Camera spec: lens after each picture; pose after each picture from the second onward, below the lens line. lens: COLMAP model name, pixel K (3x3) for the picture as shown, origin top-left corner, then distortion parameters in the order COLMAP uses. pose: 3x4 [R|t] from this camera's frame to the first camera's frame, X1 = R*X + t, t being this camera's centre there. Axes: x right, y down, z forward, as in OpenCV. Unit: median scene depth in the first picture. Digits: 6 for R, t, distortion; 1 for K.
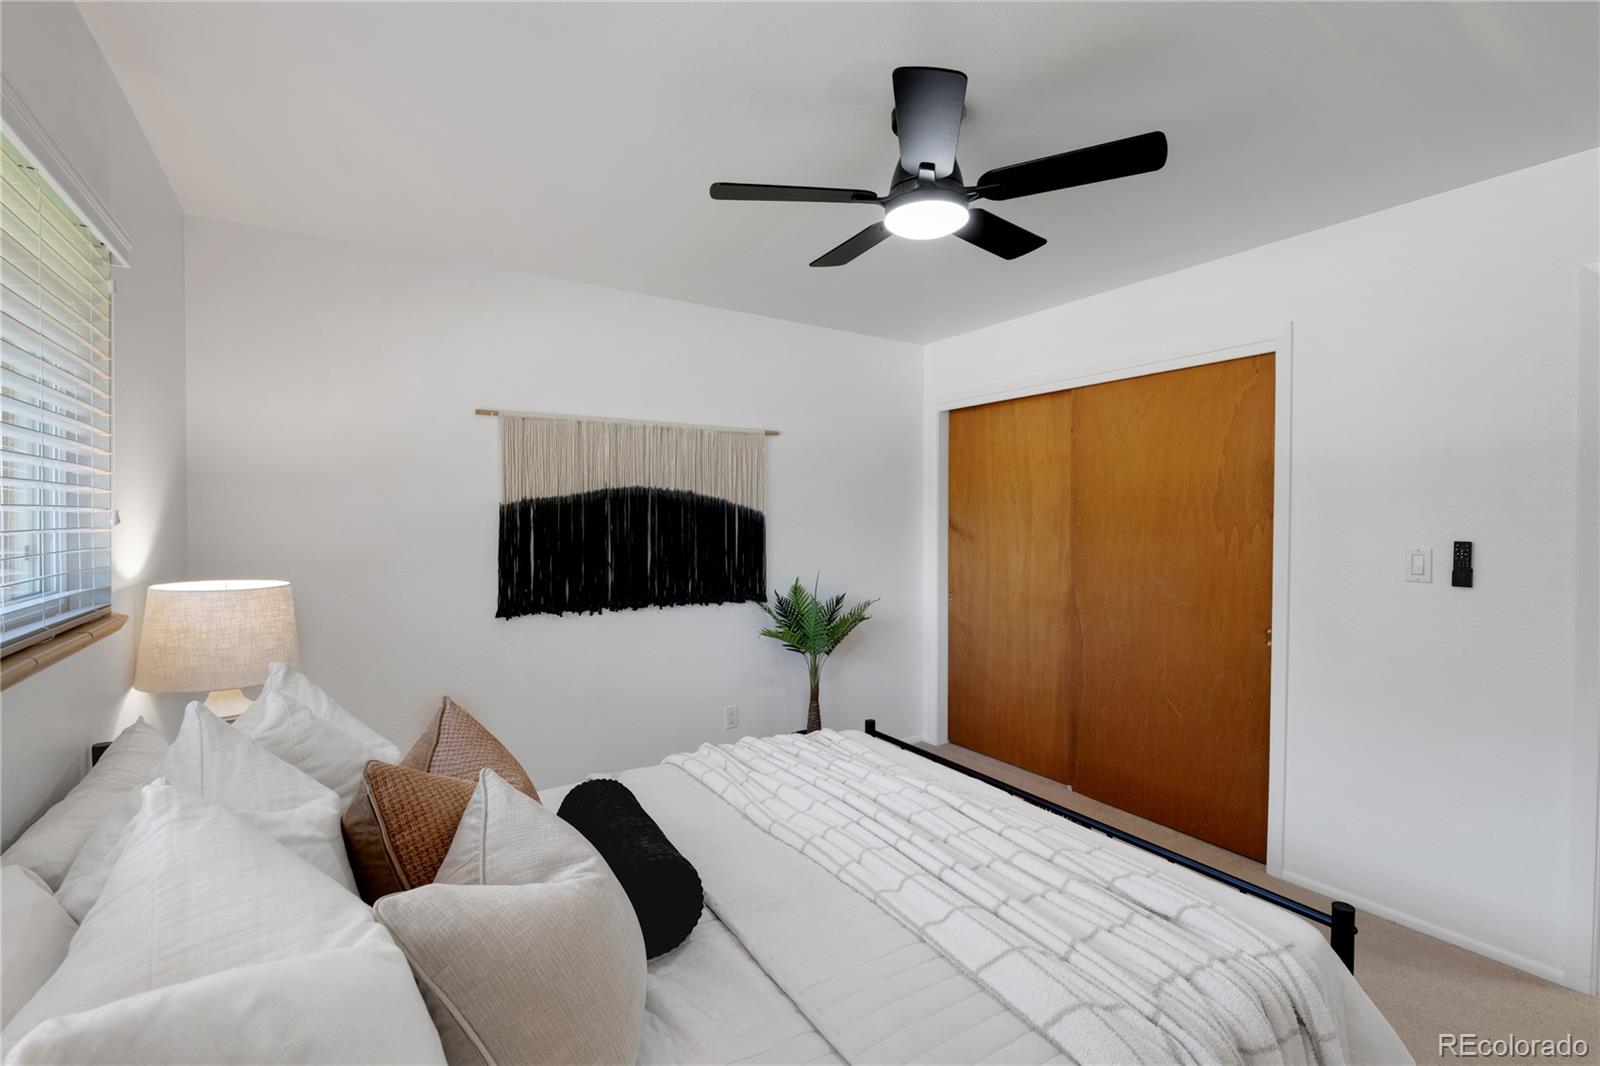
lens RADIAL K [[696.7, 0, 803.7], [0, 696.7, 528.7], [0, 0, 1]] dist [-0.002516, -0.007556]
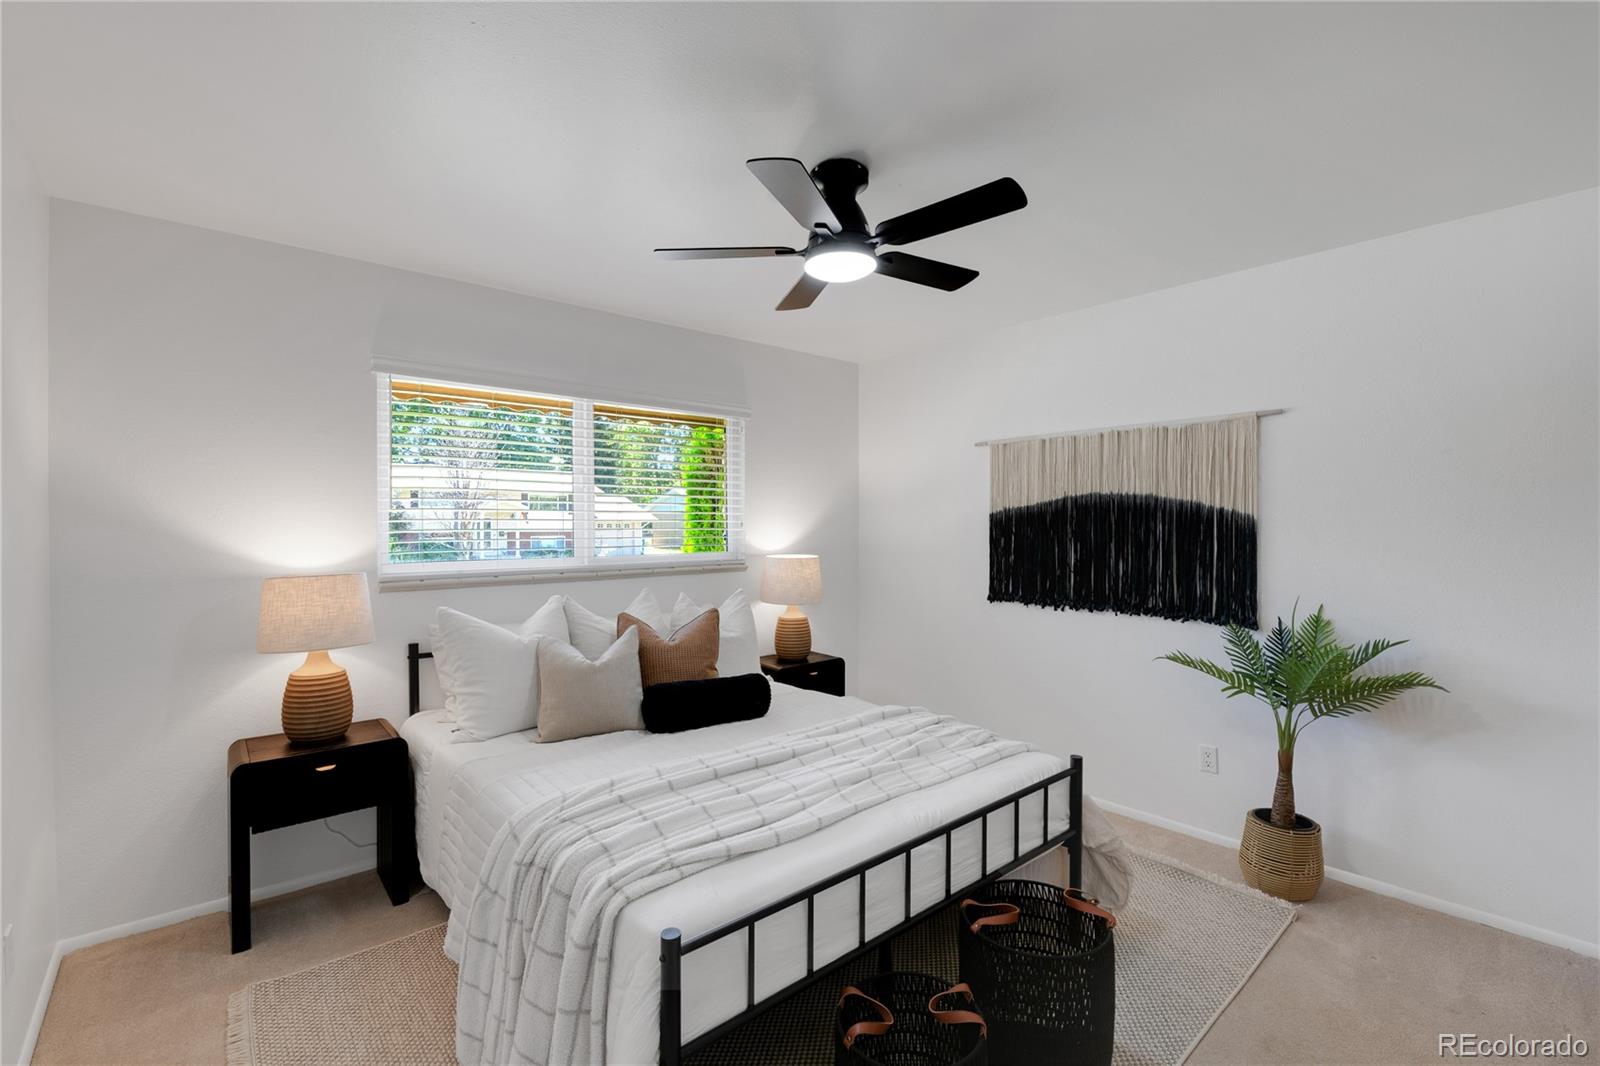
lens RADIAL K [[696.7, 0, 803.7], [0, 696.7, 528.7], [0, 0, 1]] dist [-0.002516, -0.007556]
pose [[0.127517, 0.000896, -0.991836, 0.724051], [-0.019028, 0.999818, -0.001543, 0.002168], [0.991654, 0.019070, 0.127511, 0.433128]]
